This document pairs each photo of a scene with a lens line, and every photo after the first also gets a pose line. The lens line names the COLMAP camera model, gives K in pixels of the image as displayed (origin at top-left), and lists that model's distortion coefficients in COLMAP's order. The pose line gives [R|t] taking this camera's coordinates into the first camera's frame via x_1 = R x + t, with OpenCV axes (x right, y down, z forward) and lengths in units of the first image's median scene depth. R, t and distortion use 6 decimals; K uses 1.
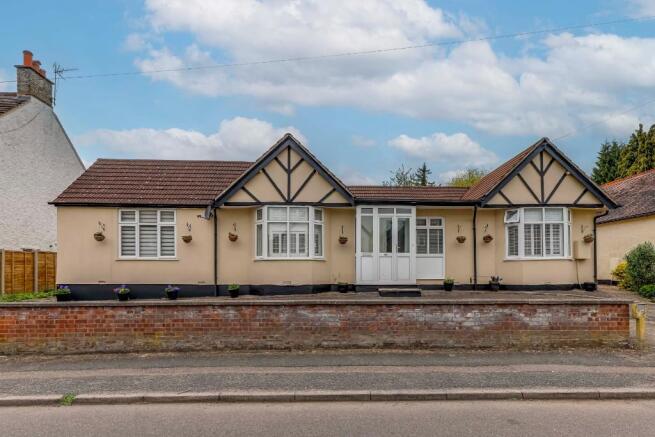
lens RADIAL K [[312.3, 0, 328.1], [0, 312.3, 236.2], [0, 0, 1]] dist [0.007645, 0.000210]
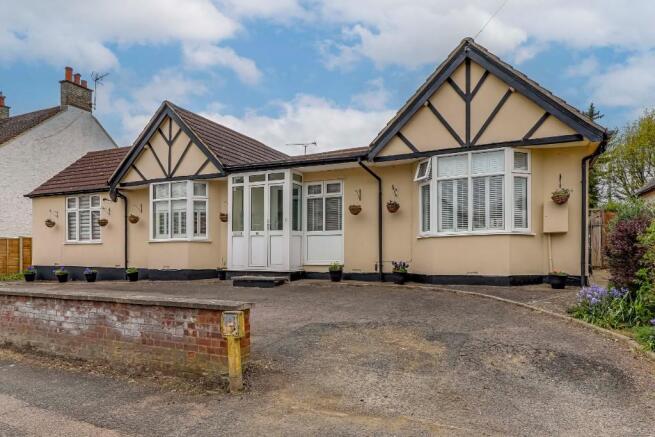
lens RADIAL K [[351.2, 0, 369.2], [0, 351.2, 220.0], [0, 0, 1]] dist [0.011212, 0.000474]
pose [[0.920703, -0.037969, -0.388414, 0.788903], [0.043572, 0.999034, 0.005624, 0.032083], [0.387825, -0.022102, 0.921468, 0.282914]]
